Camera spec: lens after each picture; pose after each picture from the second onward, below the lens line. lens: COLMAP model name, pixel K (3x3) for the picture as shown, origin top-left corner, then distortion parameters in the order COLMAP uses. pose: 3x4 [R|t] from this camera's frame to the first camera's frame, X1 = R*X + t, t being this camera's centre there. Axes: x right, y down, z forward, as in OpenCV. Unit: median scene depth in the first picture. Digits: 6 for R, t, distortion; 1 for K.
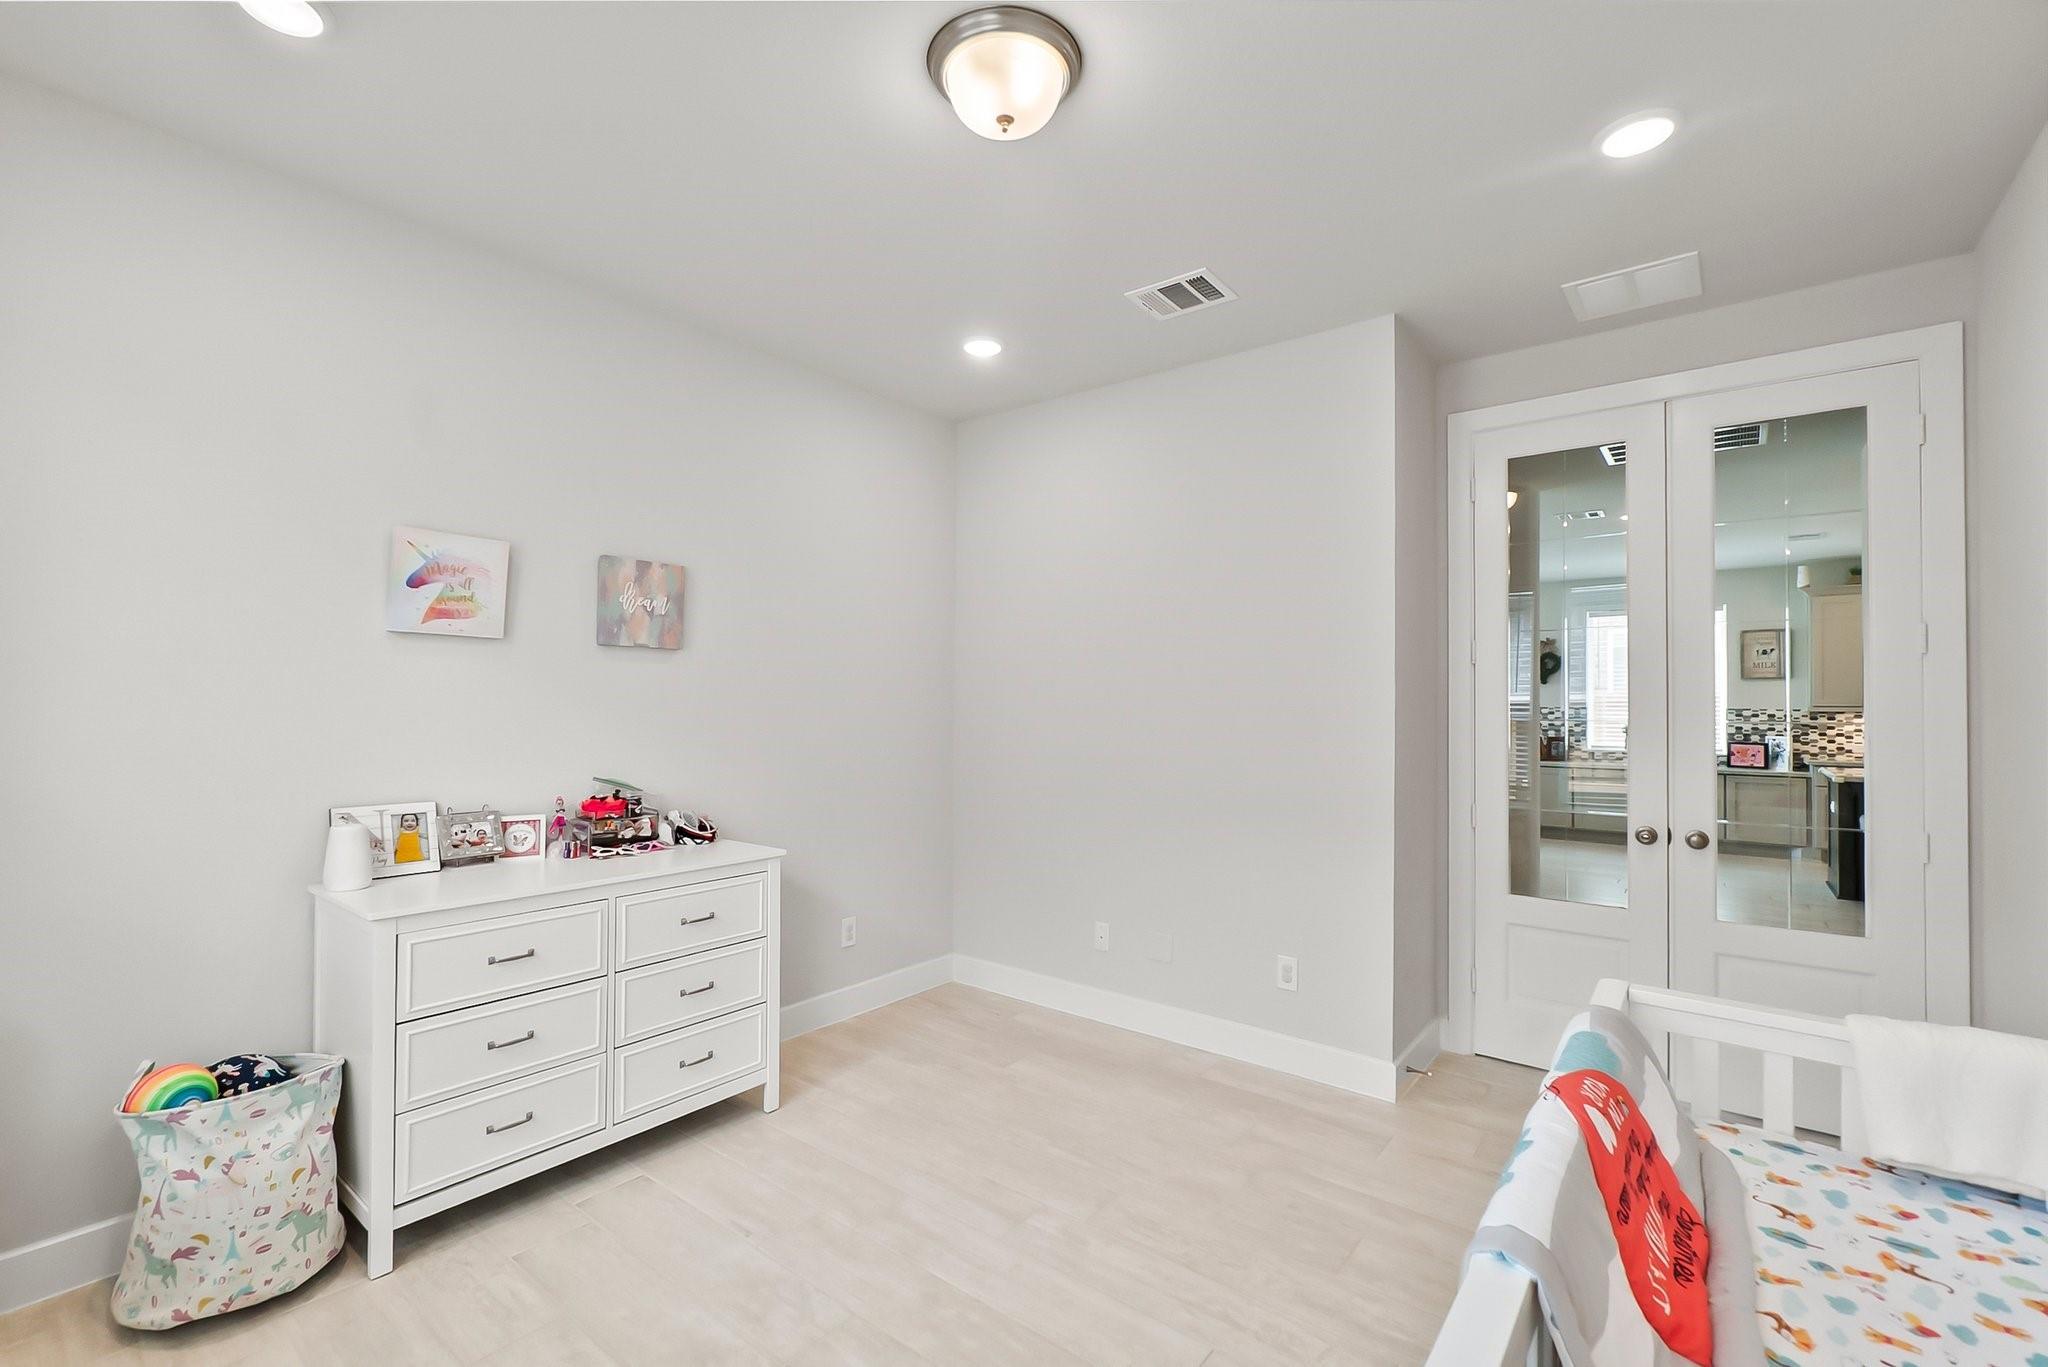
lens RADIAL K [[870.7, 0, 1019.6], [0, 870.7, 693.0], [0, 0, 1]] dist [0.000300, 0.000015]
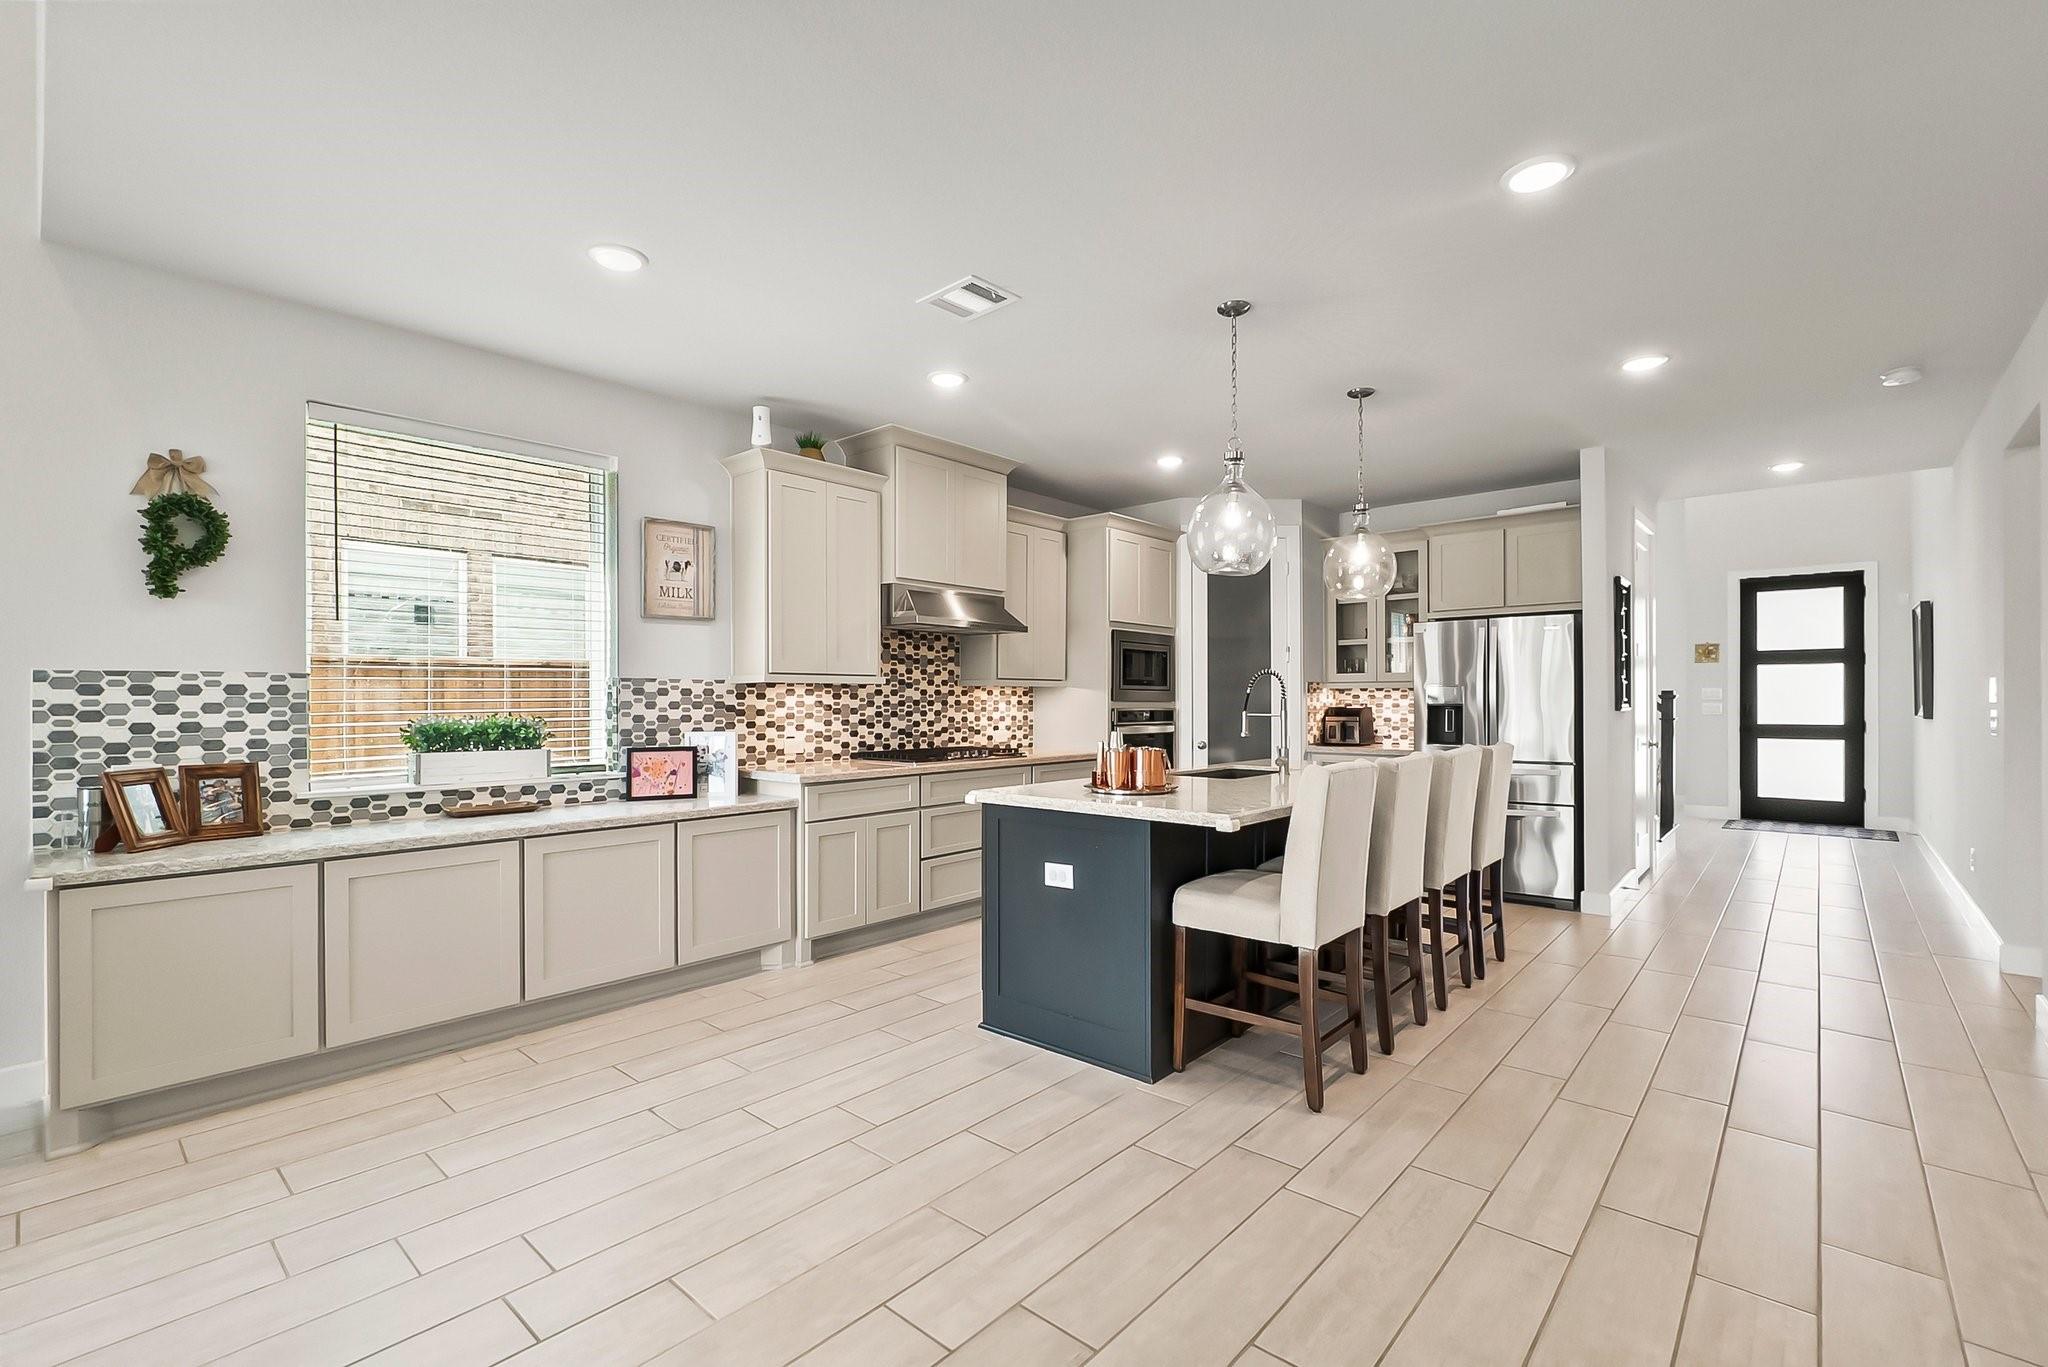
lens RADIAL K [[897.8, 0, 1012.2], [0, 897.8, 699.7], [0, 0, 1]] dist [-0.003947, -0.001342]
pose [[0.064411, -0.009981, 0.997874, 0.345560], [-0.008517, 0.999908, 0.010551, 0.023036], [-0.997887, -0.009179, 0.064320, 0.767384]]
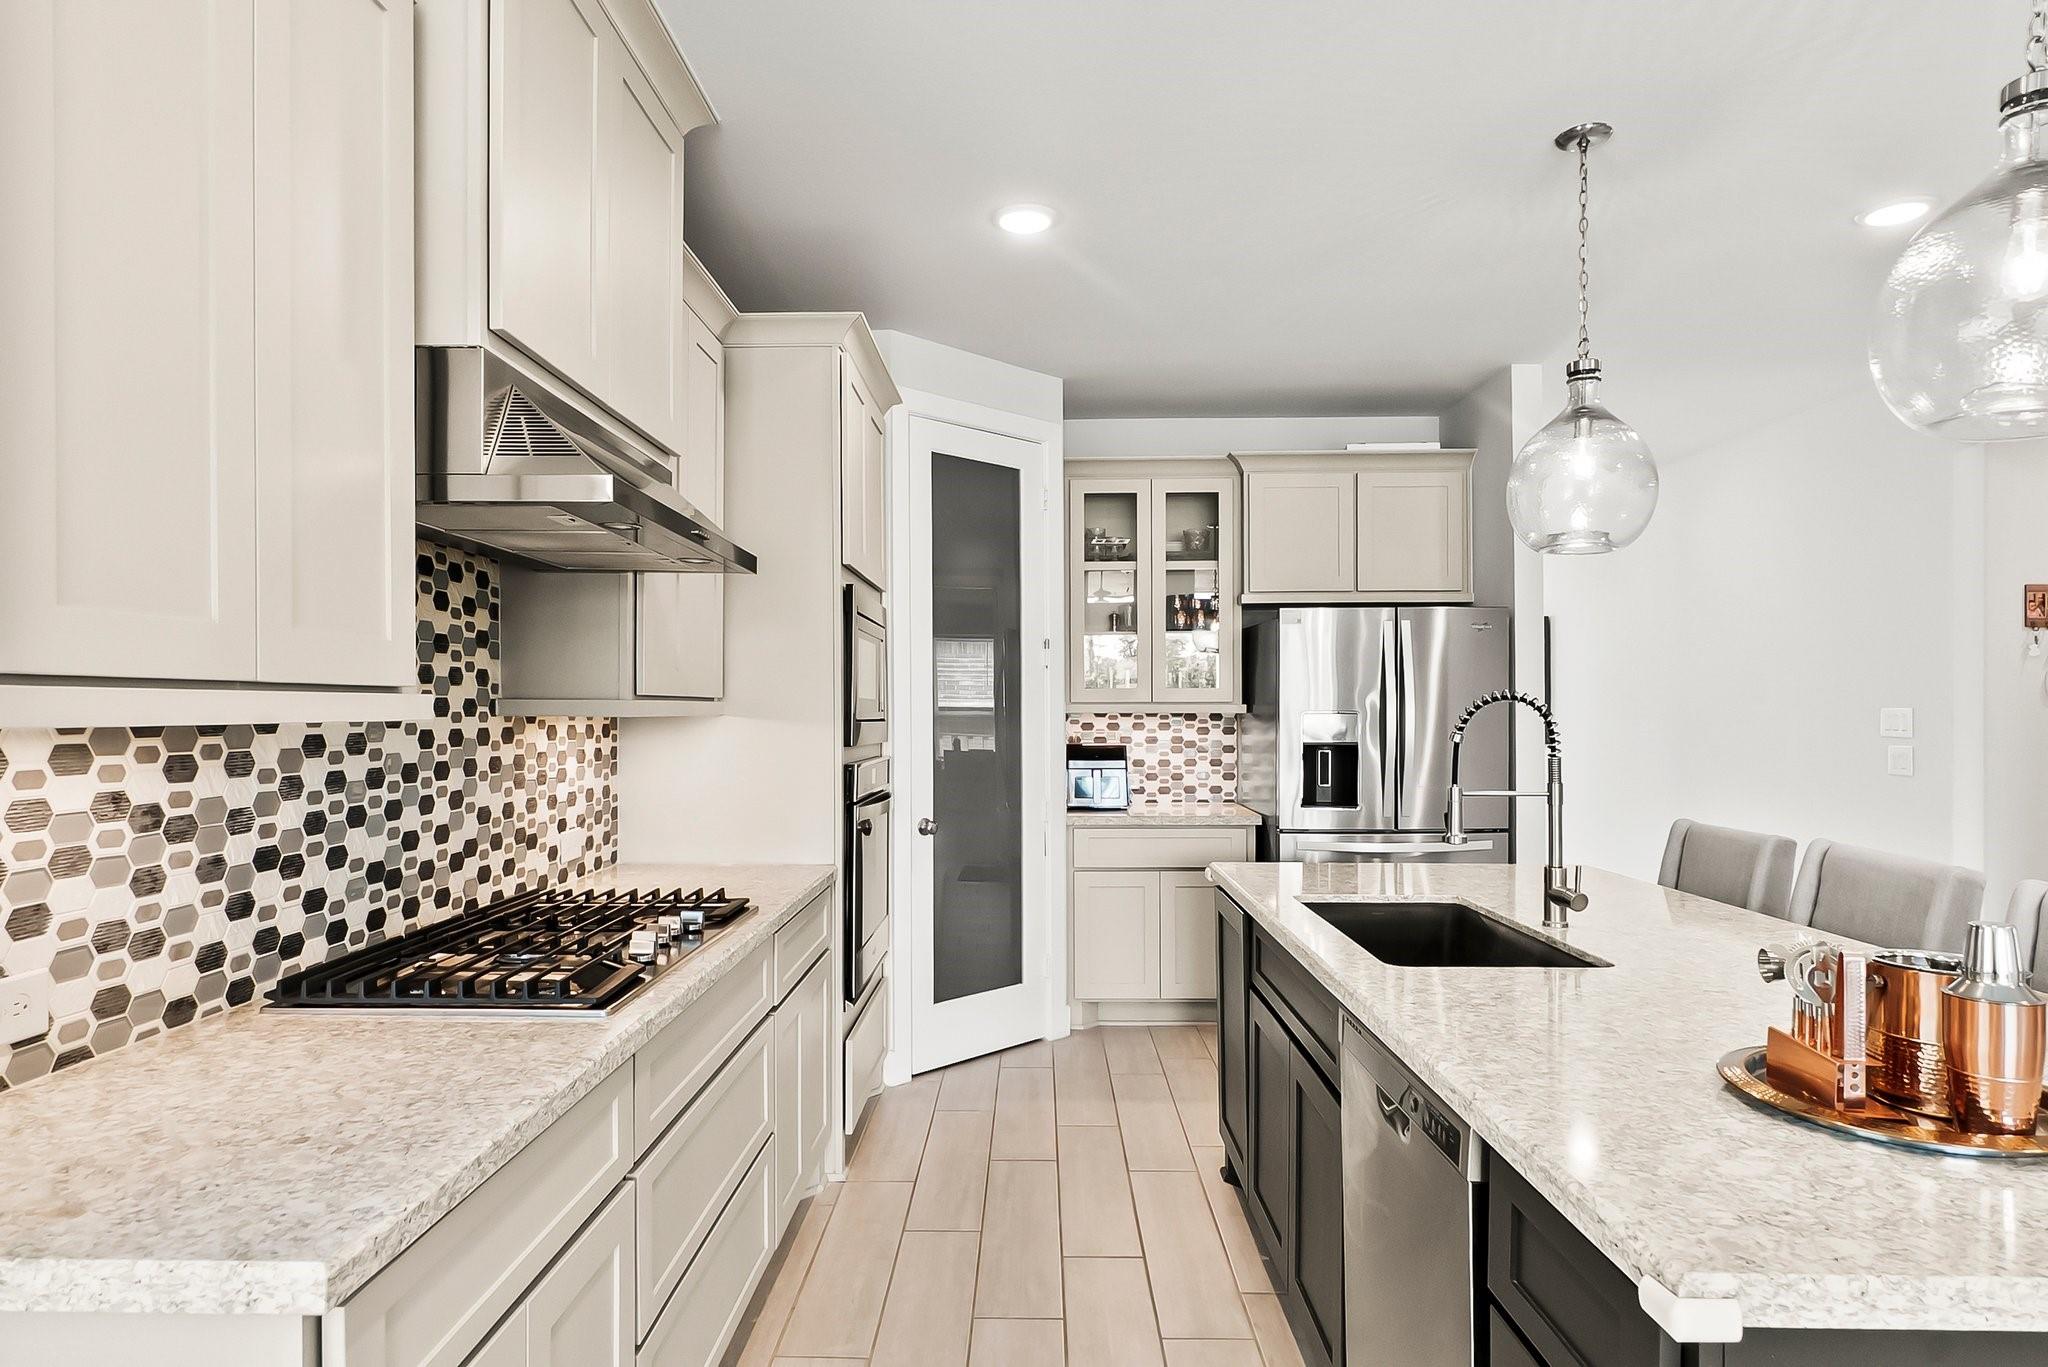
lens RADIAL K [[1163.3, 0, 1015.7], [0, 1163.3, 712.2], [0, 0, 1]] dist [-0.004510, -0.000990]
pose [[-0.602933, -0.010898, 0.797718, 0.700119], [-0.012309, 0.999915, 0.004357, 0.016037], [-0.797697, -0.007192, -0.603015, 0.929344]]
